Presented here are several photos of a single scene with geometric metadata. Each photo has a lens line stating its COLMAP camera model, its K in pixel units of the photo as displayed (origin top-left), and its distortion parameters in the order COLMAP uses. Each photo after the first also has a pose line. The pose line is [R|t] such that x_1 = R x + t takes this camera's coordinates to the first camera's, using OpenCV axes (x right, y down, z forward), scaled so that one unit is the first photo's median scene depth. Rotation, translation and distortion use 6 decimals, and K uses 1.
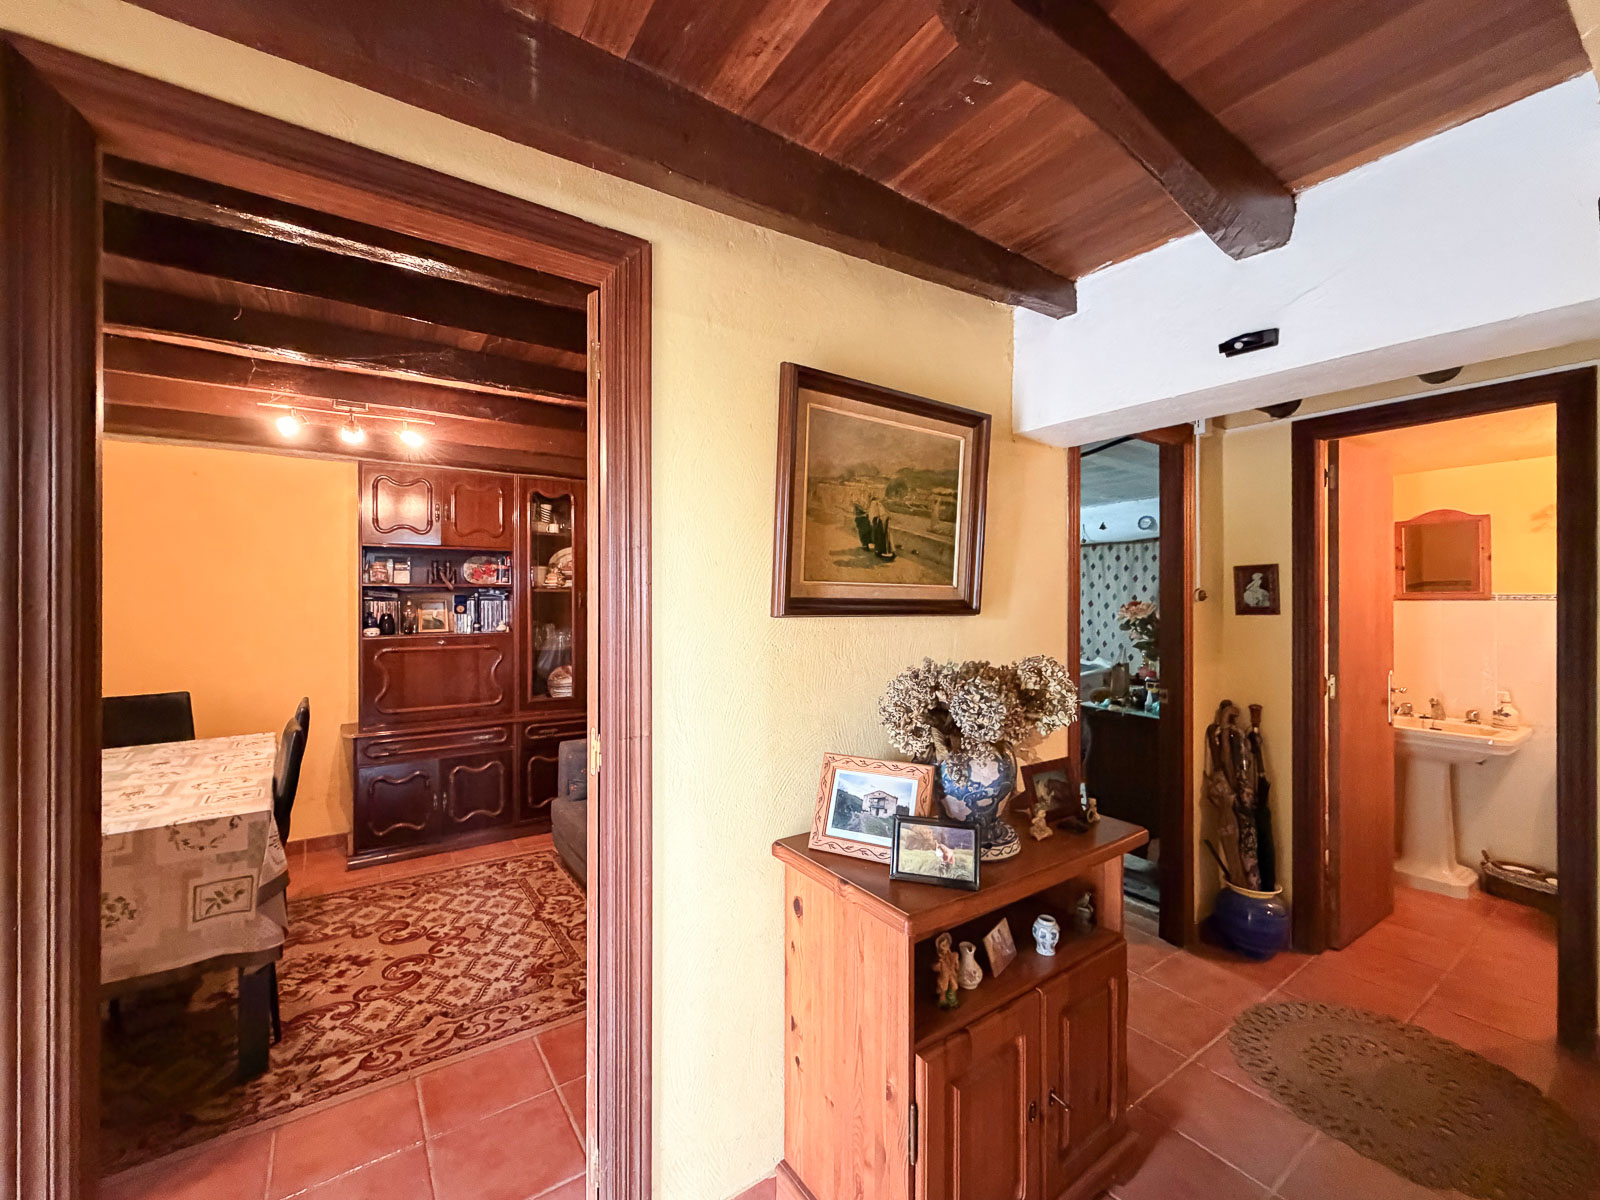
lens RADIAL K [[654.6, 0, 791.6], [0, 654.6, 582.4], [0, 0, 1]] dist [0.000289, 0.000037]
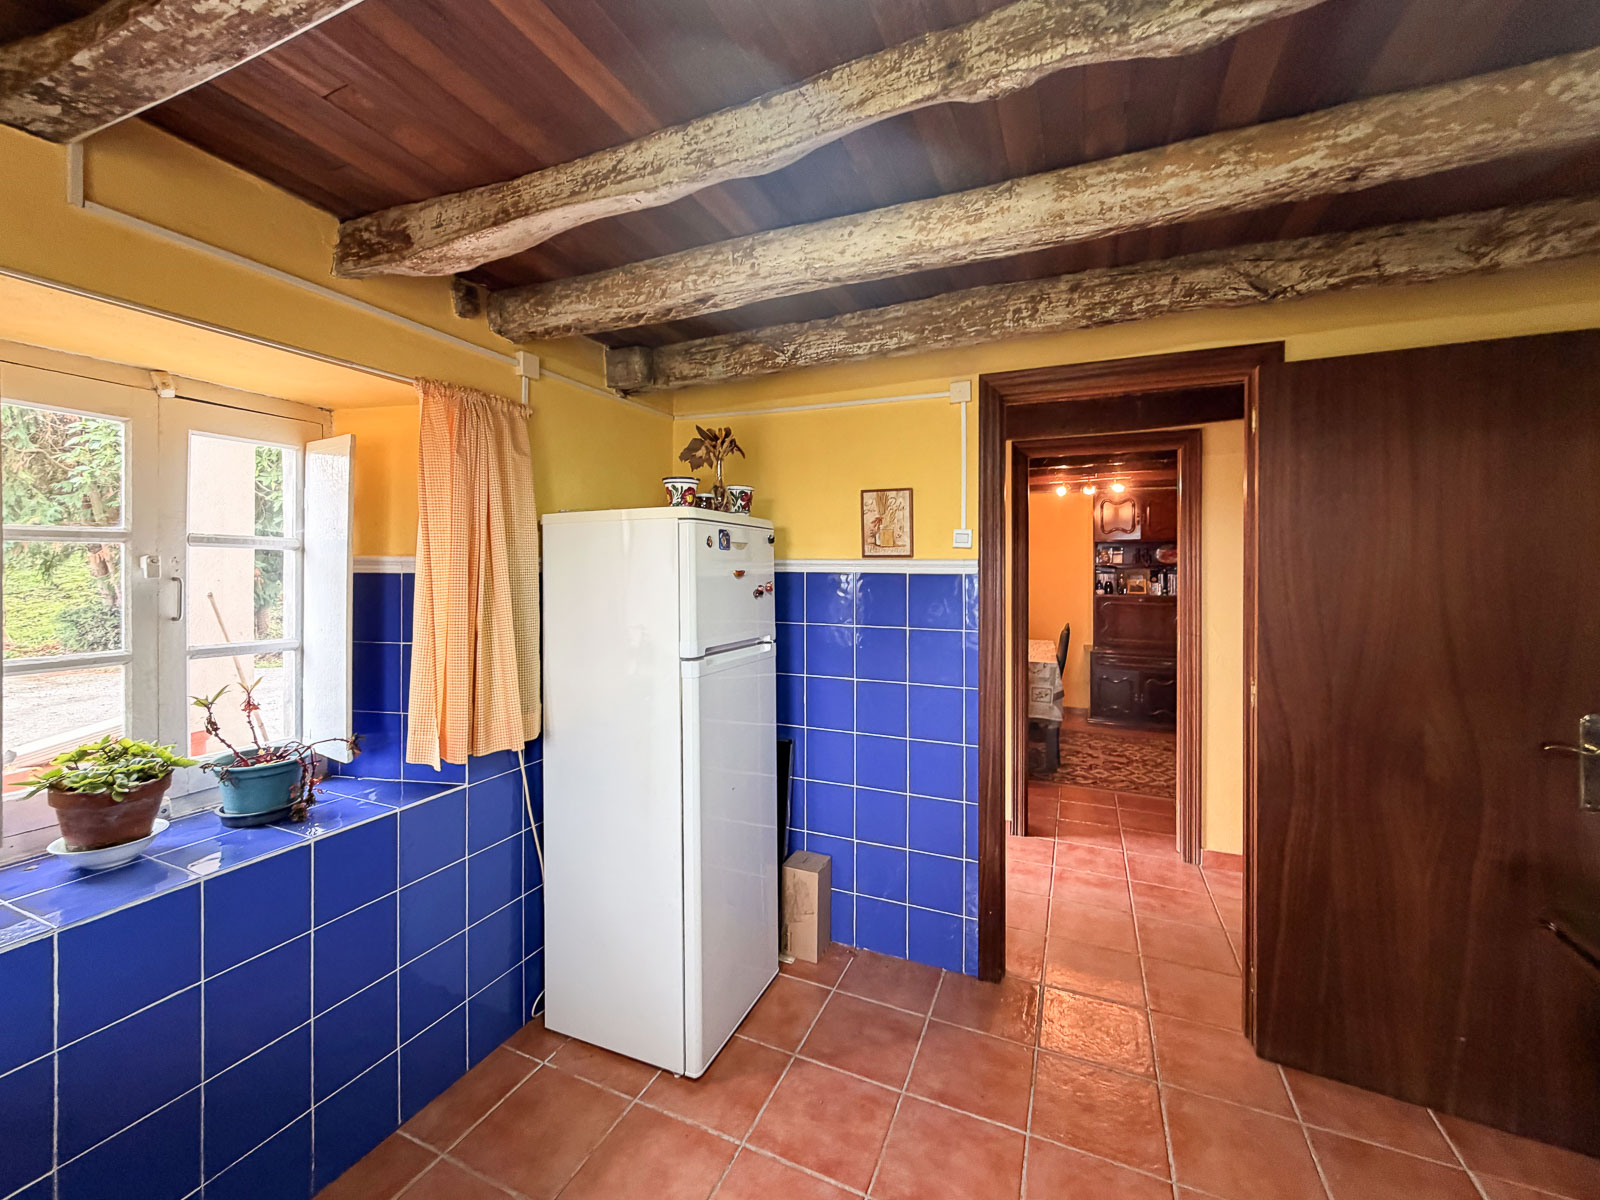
lens RADIAL K [[654.6, 0, 791.6], [0, 654.6, 582.4], [0, 0, 1]] dist [0.000289, 0.000037]
pose [[0.520485, 0.024395, -0.853522, 0.388470], [0.021012, 0.998923, 0.041364, -0.035779], [0.853612, -0.039464, 0.519412, -0.561124]]
